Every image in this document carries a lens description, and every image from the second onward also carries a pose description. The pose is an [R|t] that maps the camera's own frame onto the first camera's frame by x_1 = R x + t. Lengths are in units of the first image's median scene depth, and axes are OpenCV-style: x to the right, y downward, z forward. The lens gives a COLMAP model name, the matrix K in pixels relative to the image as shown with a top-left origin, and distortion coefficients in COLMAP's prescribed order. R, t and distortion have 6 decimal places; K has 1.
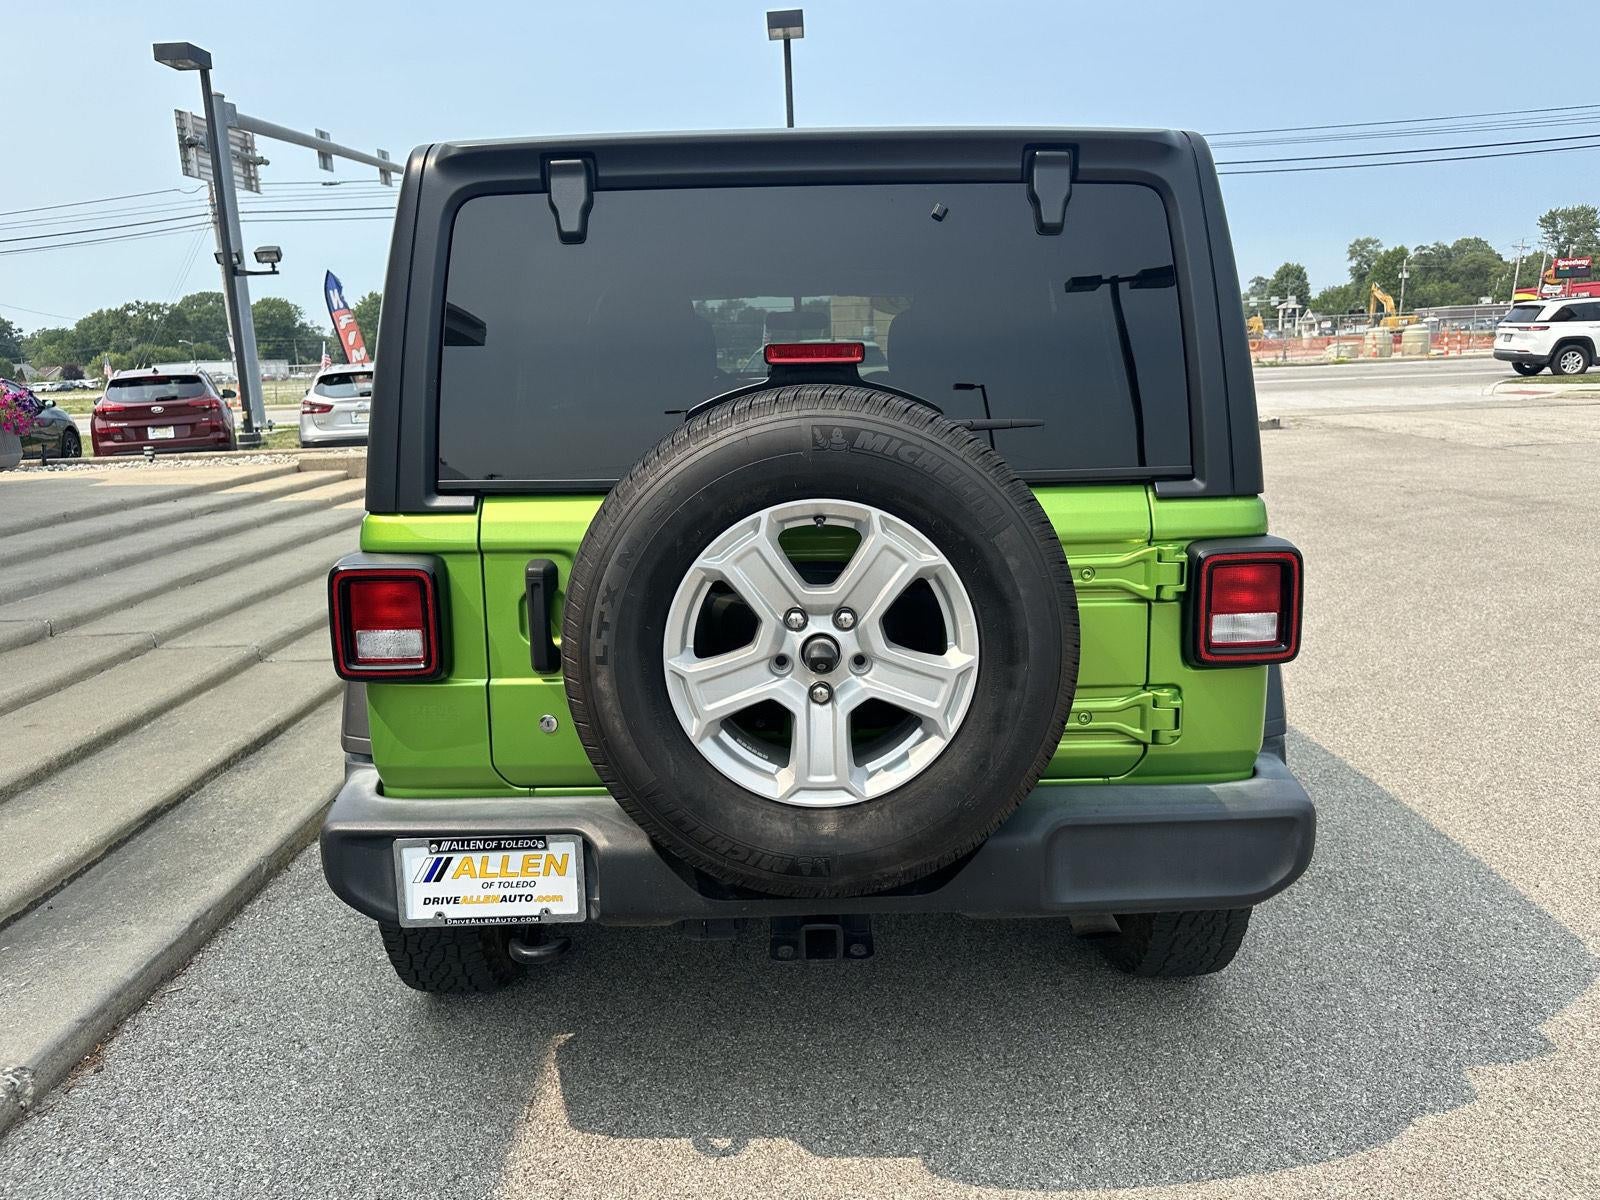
lens RADIAL K [[1182.4, 0, 809.3], [0, 1182.4, 578.4], [0, 0, 1]] dist [0.094548, -0.104947]
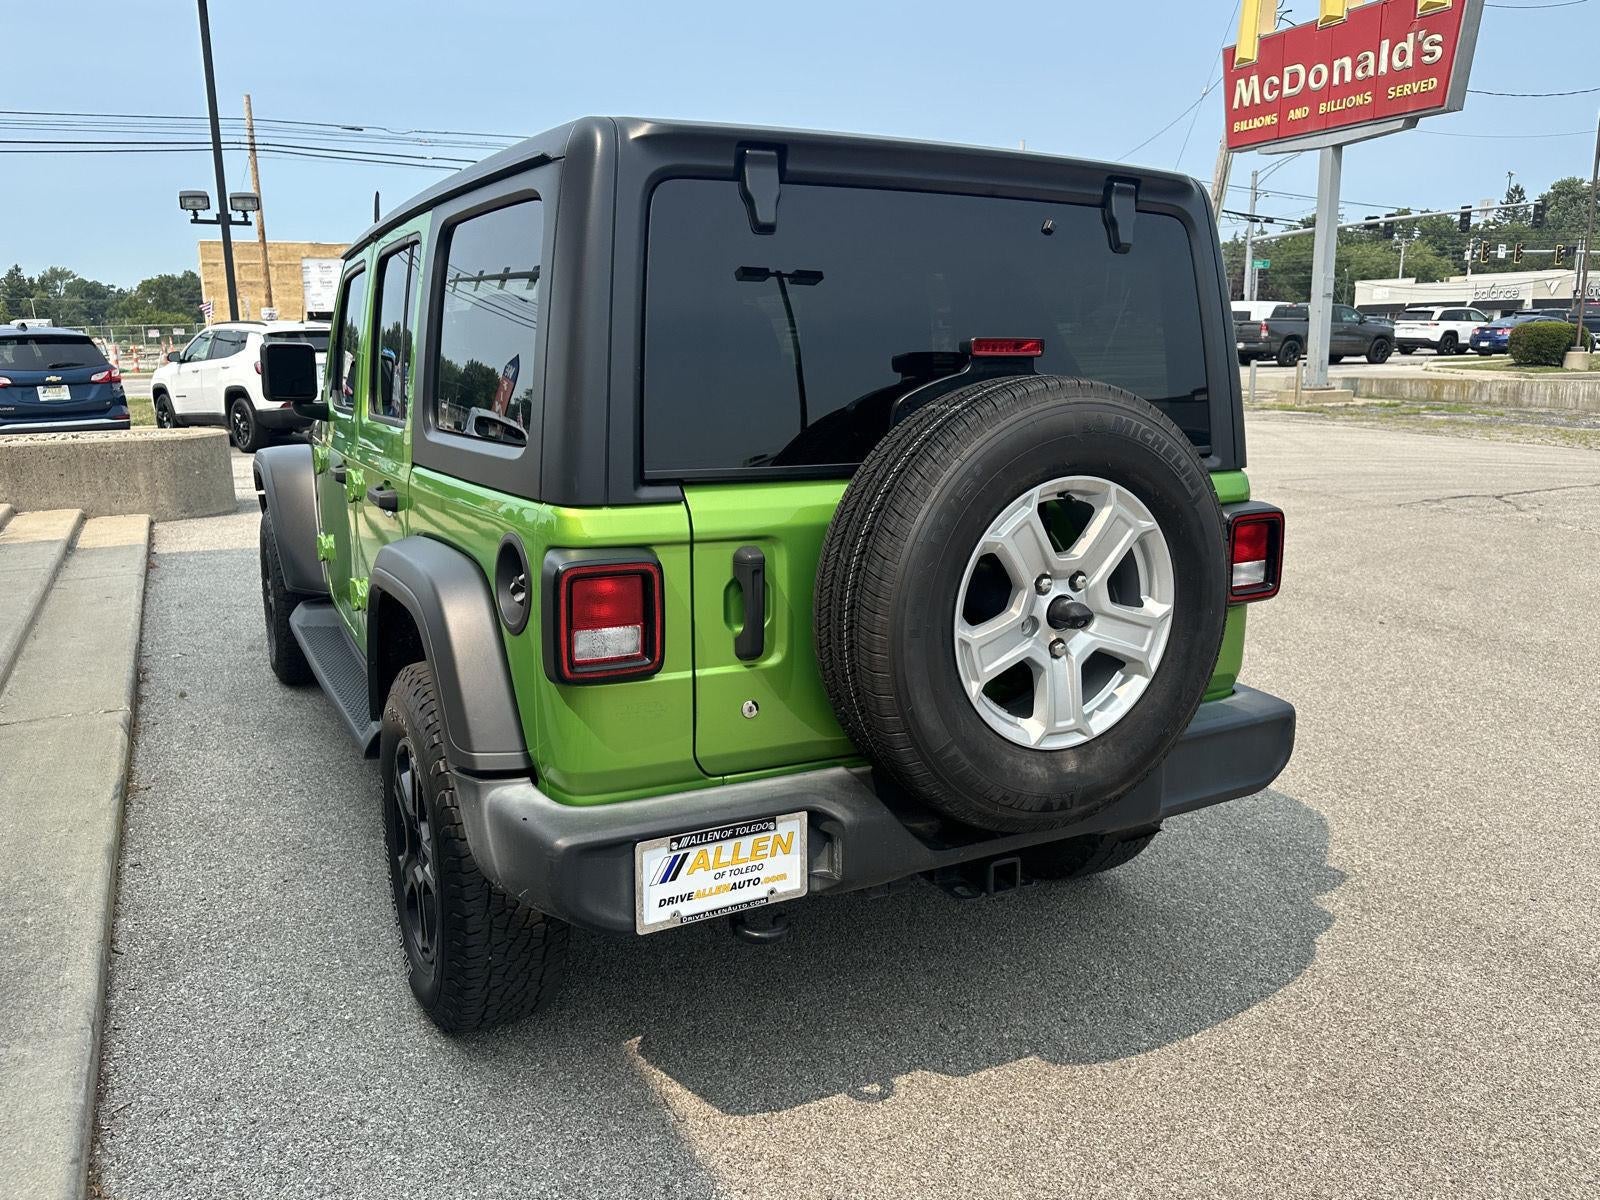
lens RADIAL K [[1231.7, 0, 776.2], [0, 1231.7, 570.8], [0, 0, 1]] dist [0.050473, -0.063769]
pose [[0.891159, -0.057617, 0.450018, -0.677978], [0.056991, 0.998263, 0.014953, -0.009383], [-0.450098, 0.012322, 0.892894, 0.057181]]
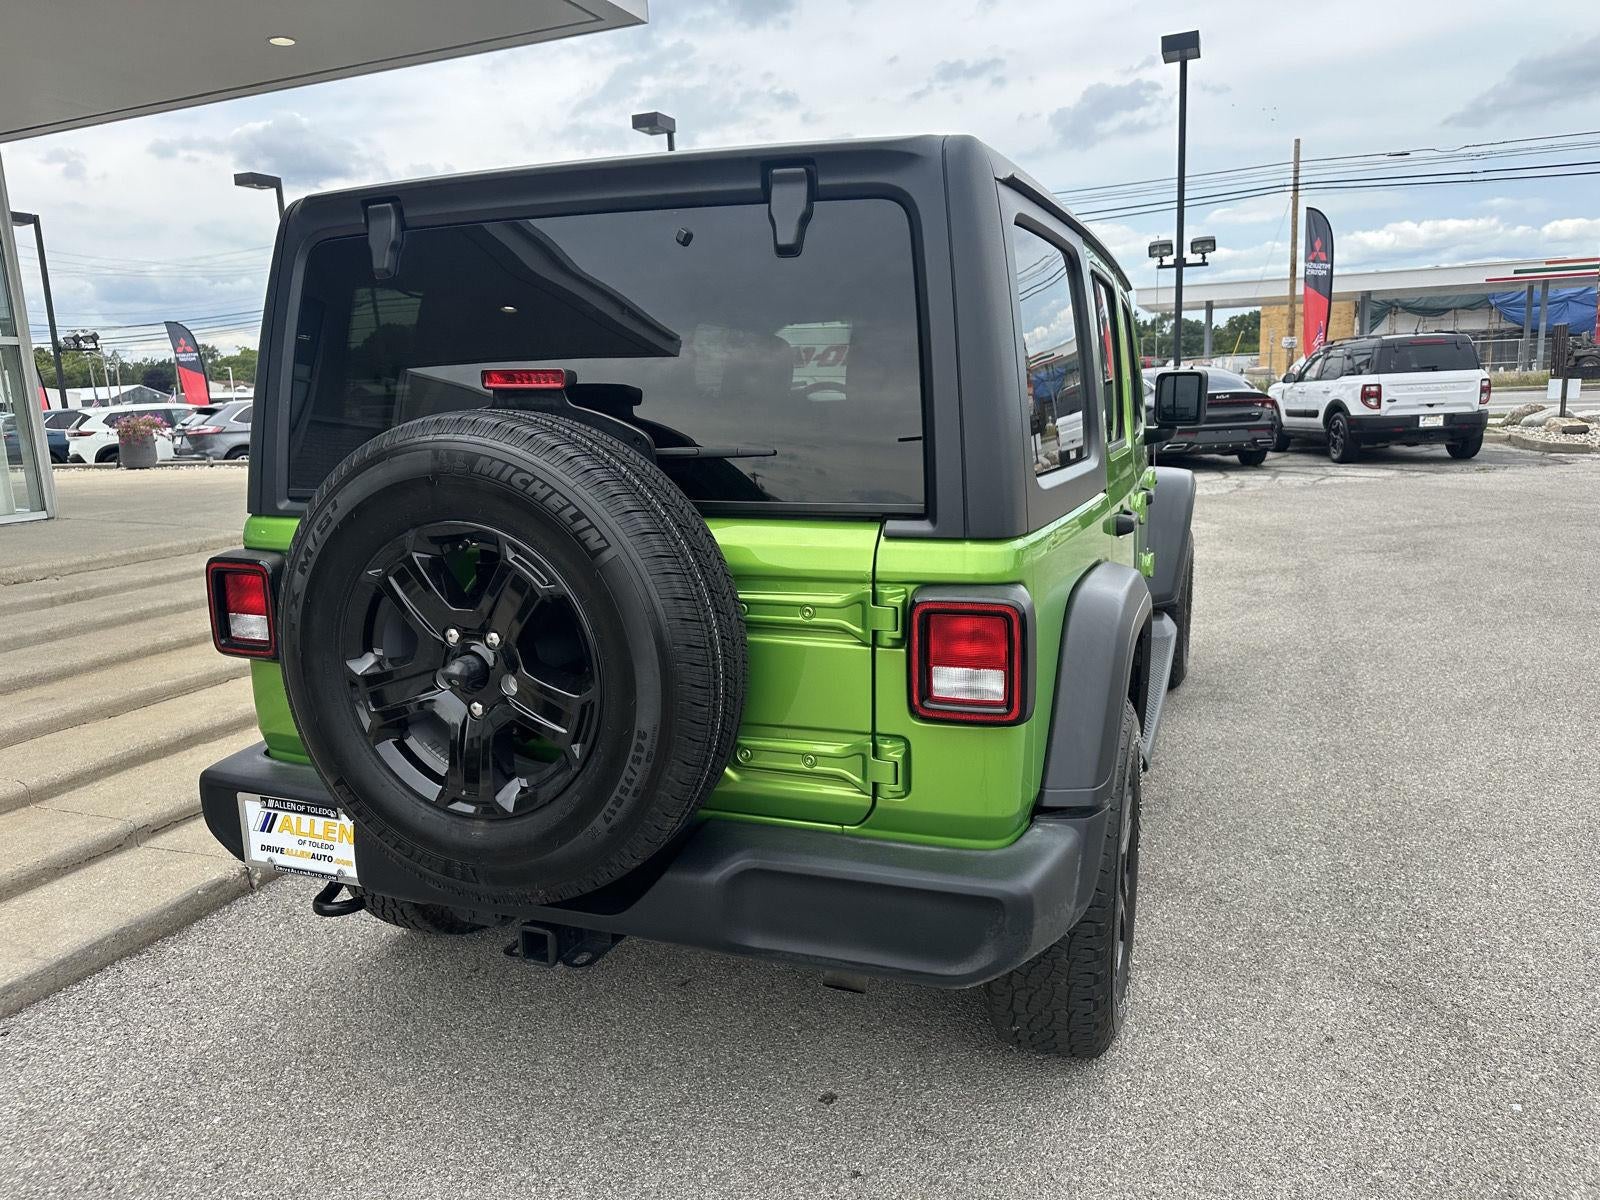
lens RADIAL K [[1125.3, 0, 801.0], [0, 1125.3, 590.0], [0, 0, 1]] dist [0.041213, -0.068945]
pose [[0.930367, 0.067787, -0.360310, 0.555746], [-0.062137, 0.997695, 0.027255, -0.045094], [0.361327, -0.002969, 0.932435, 0.159283]]
